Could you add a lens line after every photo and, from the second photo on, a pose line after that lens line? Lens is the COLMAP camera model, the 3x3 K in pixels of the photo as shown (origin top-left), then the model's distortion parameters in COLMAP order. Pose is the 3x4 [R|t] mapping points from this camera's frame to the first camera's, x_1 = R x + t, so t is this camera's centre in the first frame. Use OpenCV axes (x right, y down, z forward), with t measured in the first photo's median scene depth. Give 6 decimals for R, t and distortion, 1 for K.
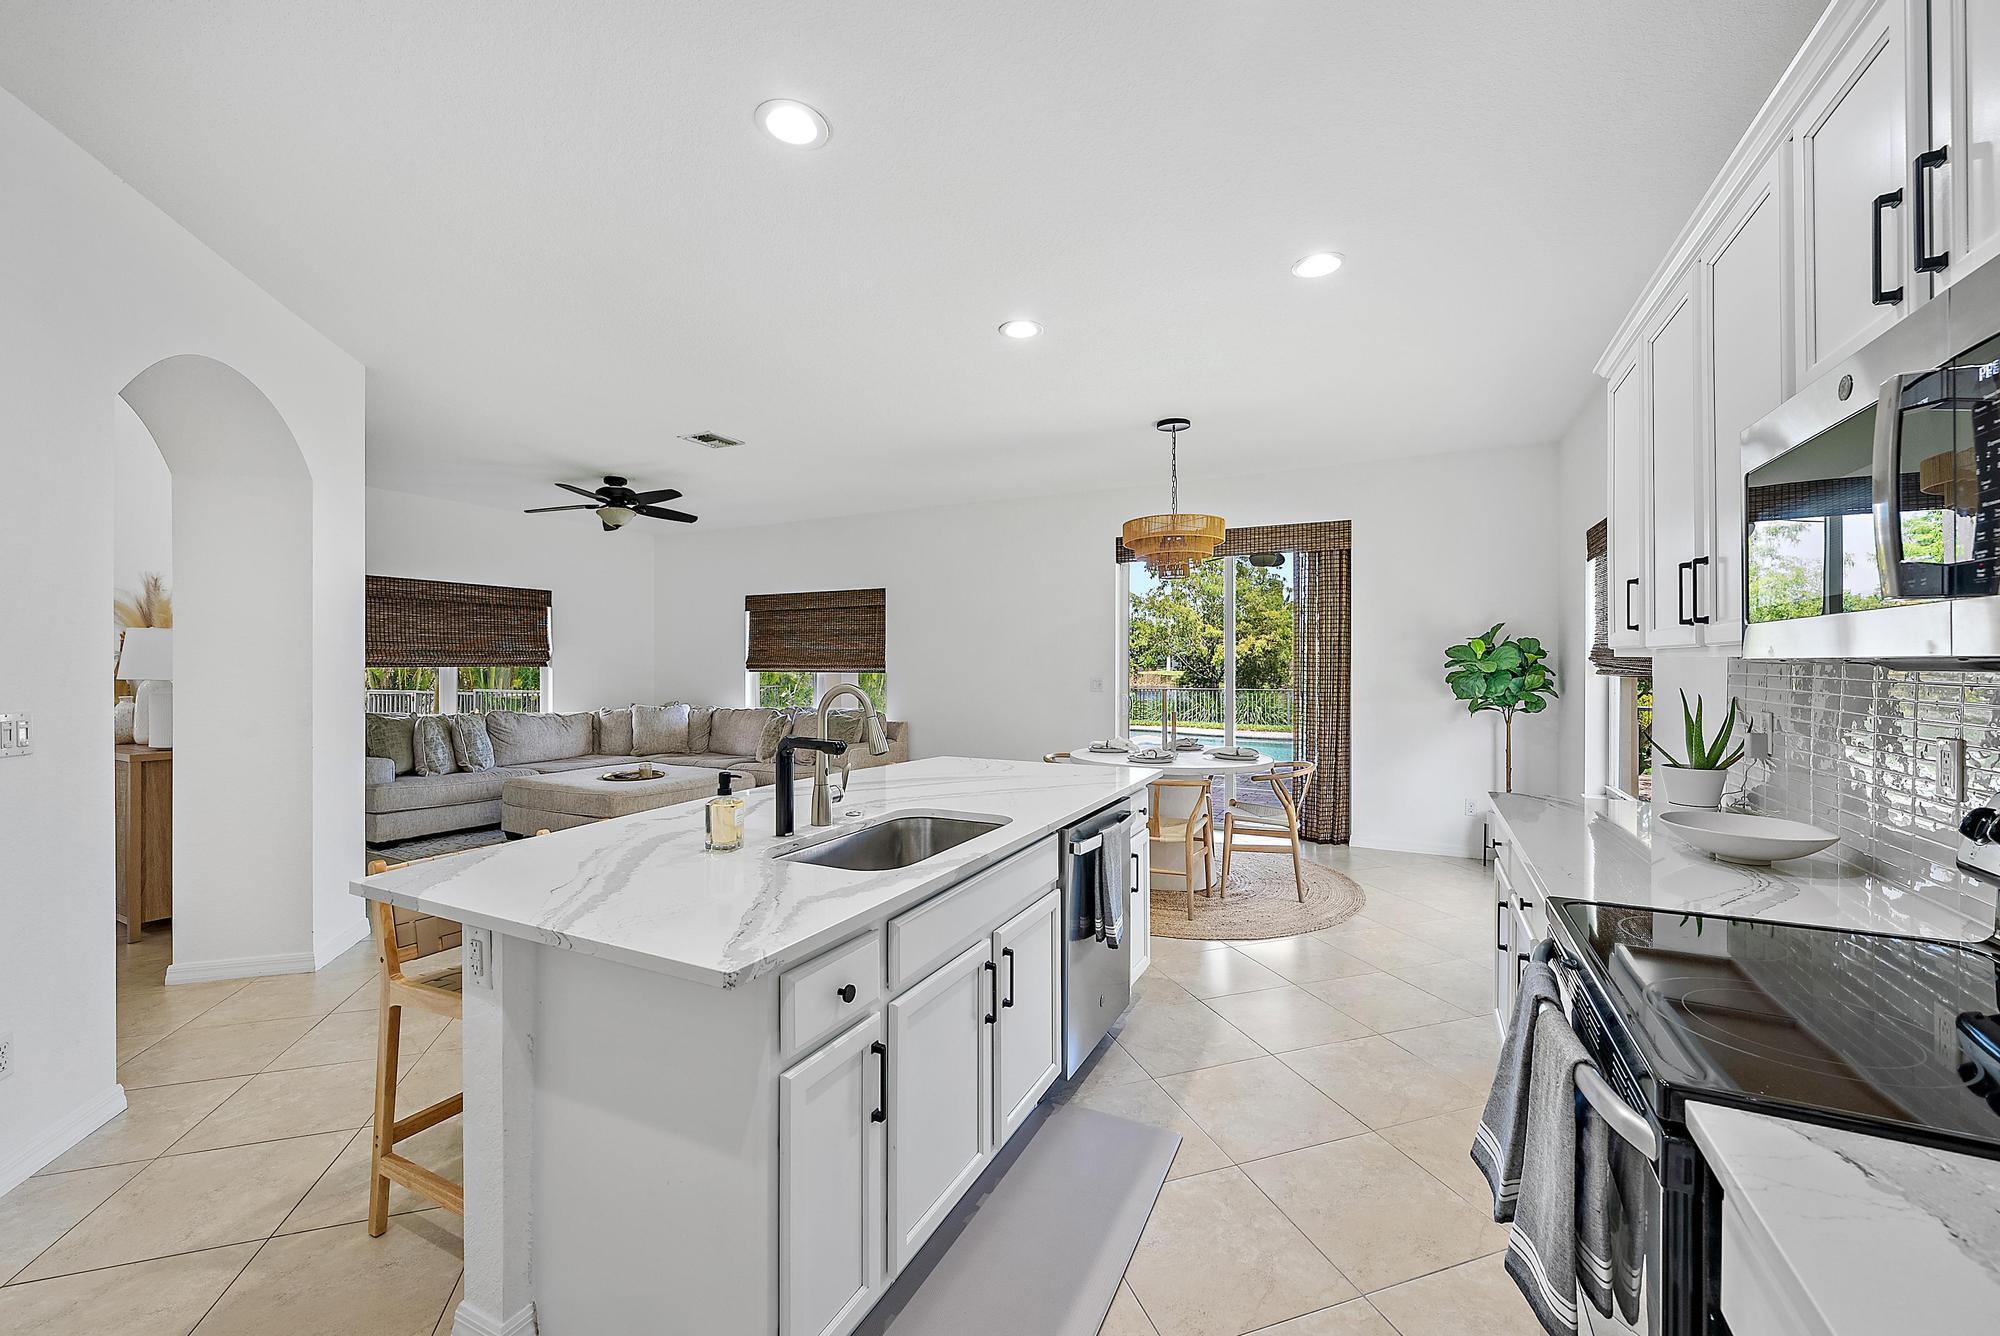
lens RADIAL K [[783.4, 0, 1009.9], [0, 783.4, 655.1], [0, 0, 1]] dist [-0.000067, -0.000116]
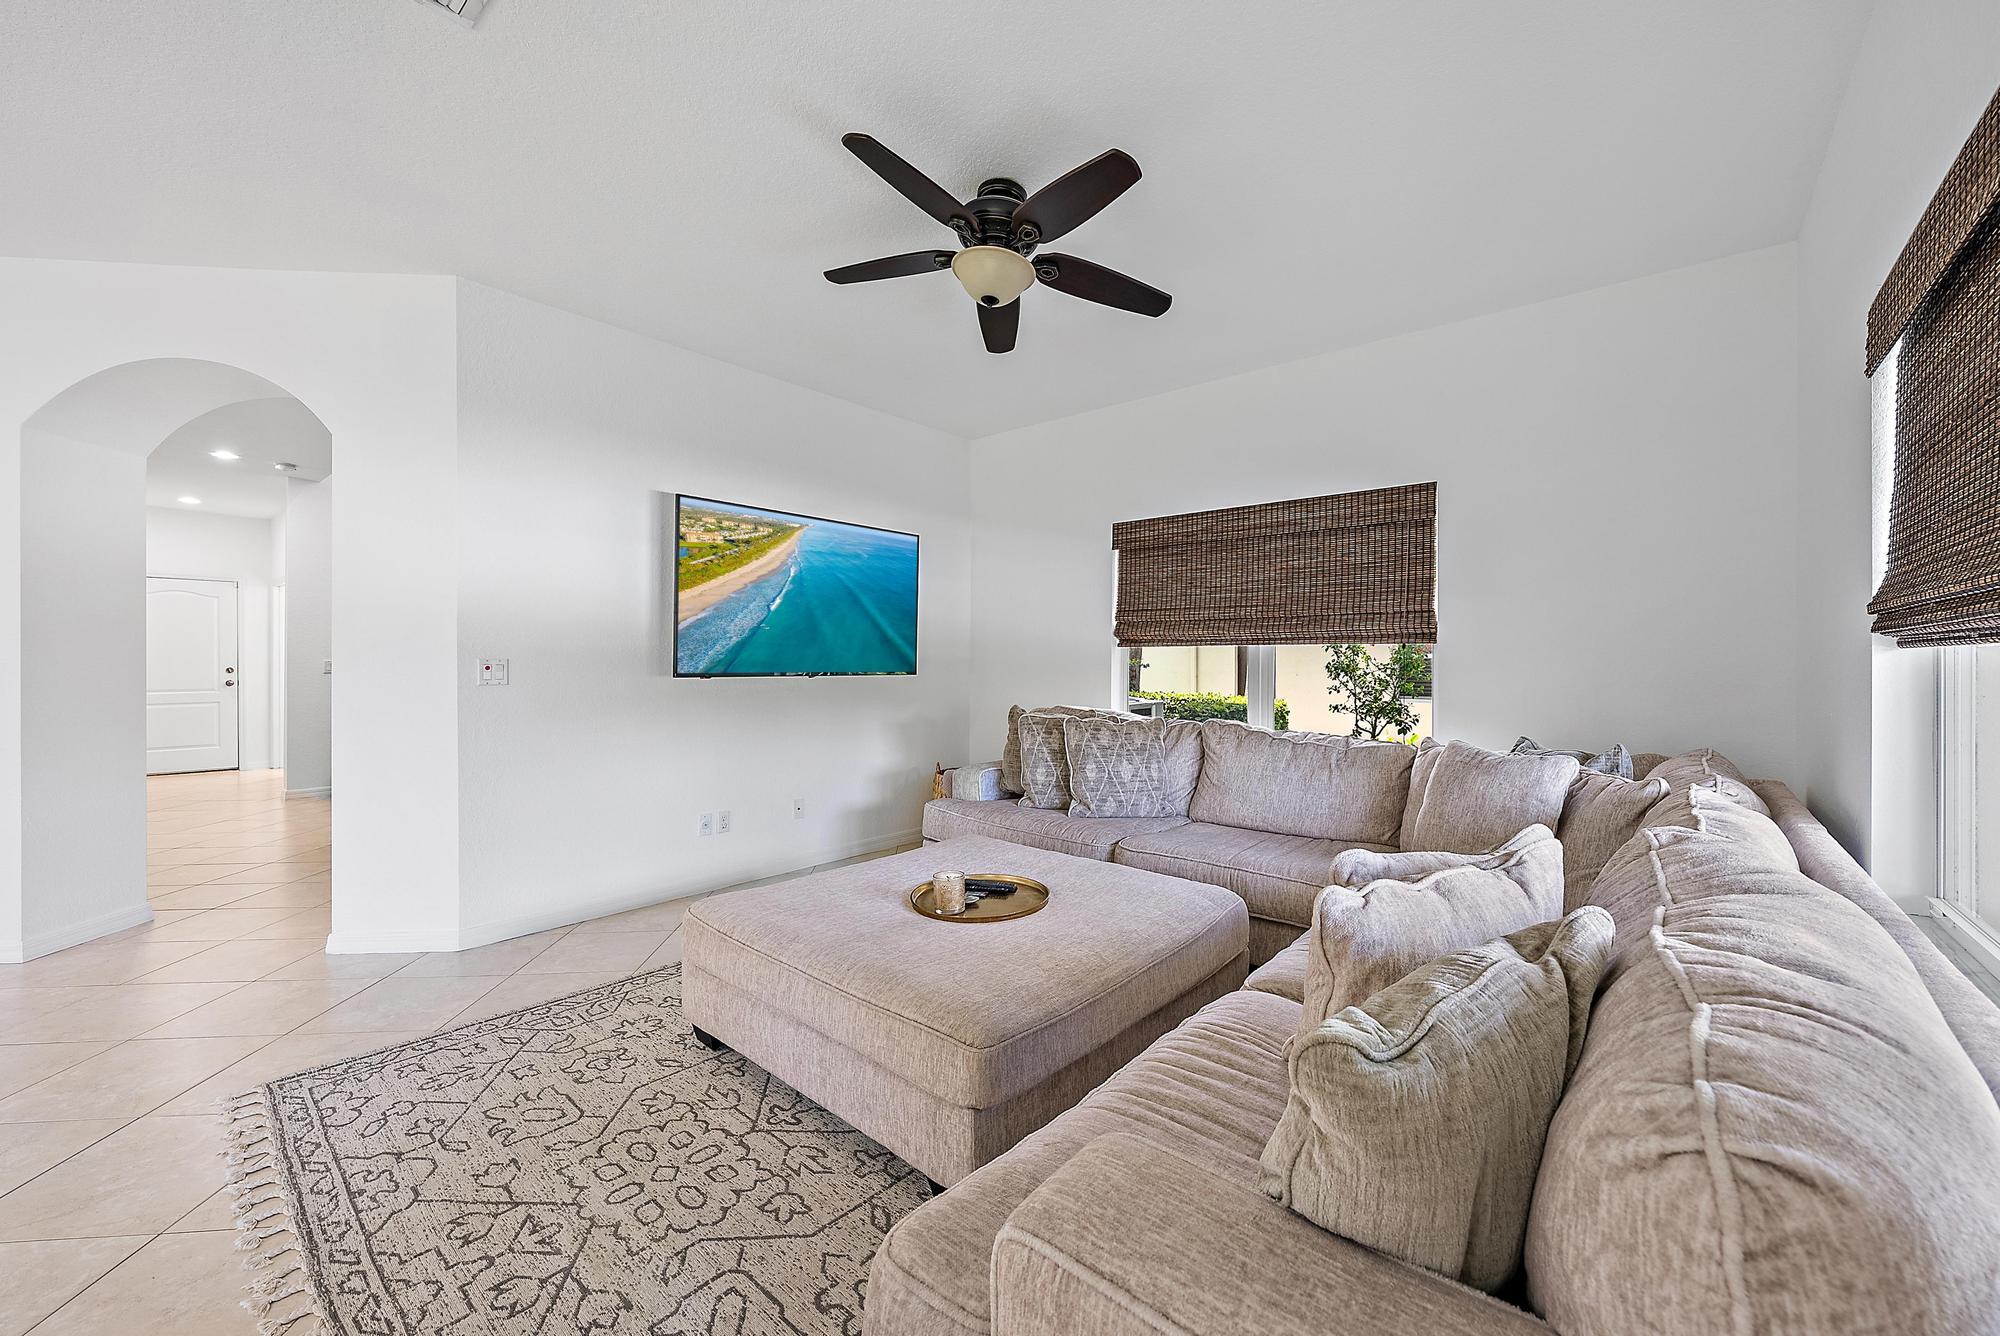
lens RADIAL K [[783.4, 0, 1012.6], [0, 783.4, 666.3], [0, 0, 1]] dist [-0.000067, -0.000116]
pose [[-0.228876, 0.004551, -0.973445, -0.070718], [0.006699, 0.999973, 0.003100, 0.026693], [0.973433, -0.005811, -0.228900, 0.886673]]
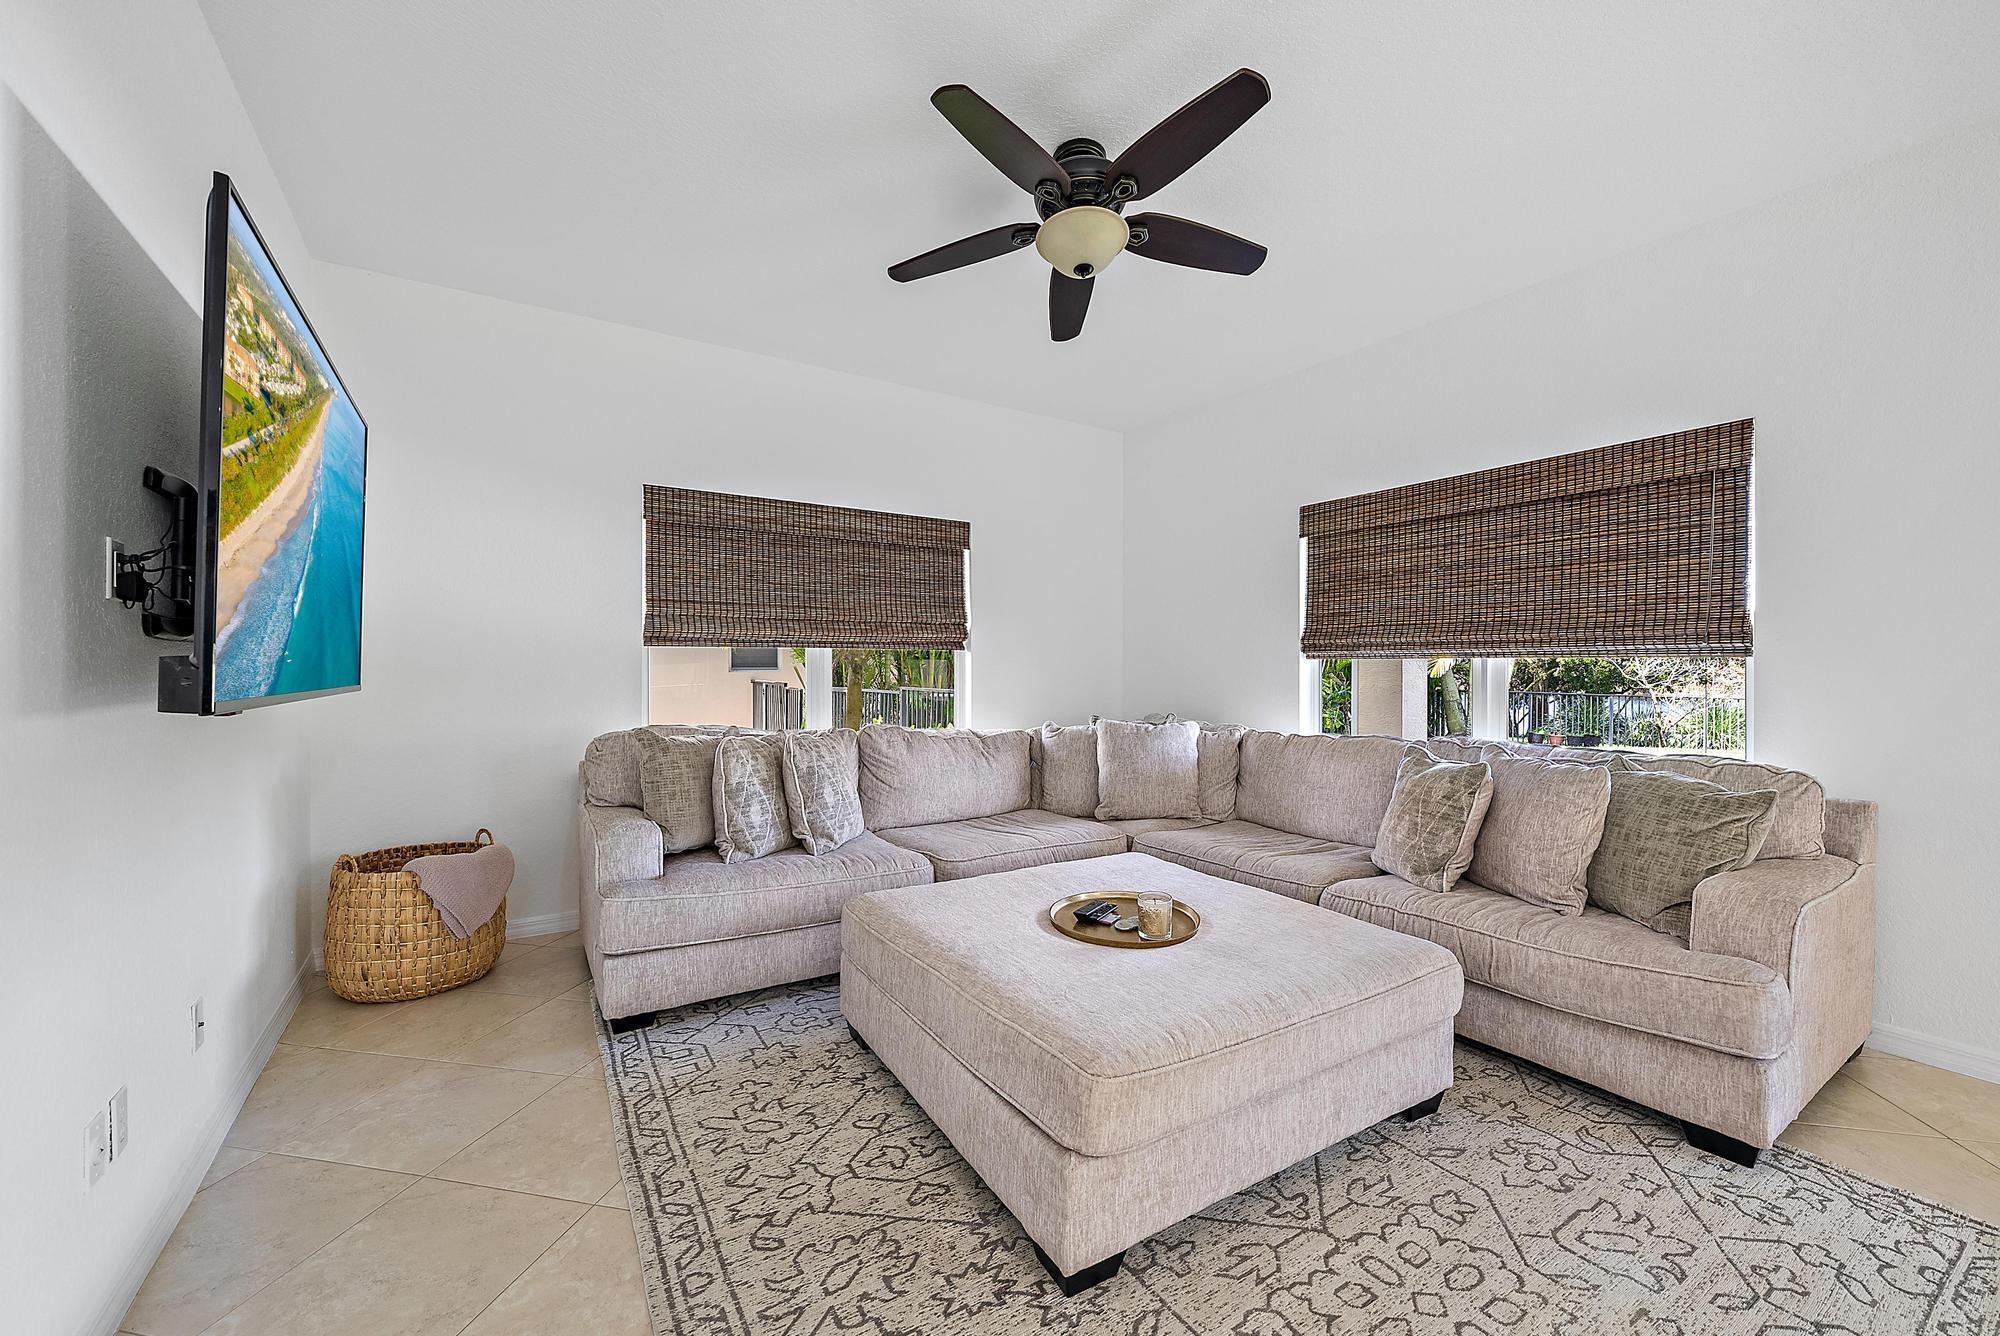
lens RADIAL K [[783.4, 0, 1006.4], [0, 783.4, 663.5], [0, 0, 1]] dist [-0.000067, -0.000116]
pose [[0.863196, -0.000397, -0.504869, -0.268559], [0.003881, 0.999975, 0.005849, 0.022561], [0.504855, -0.007008, 0.863176, 0.514721]]
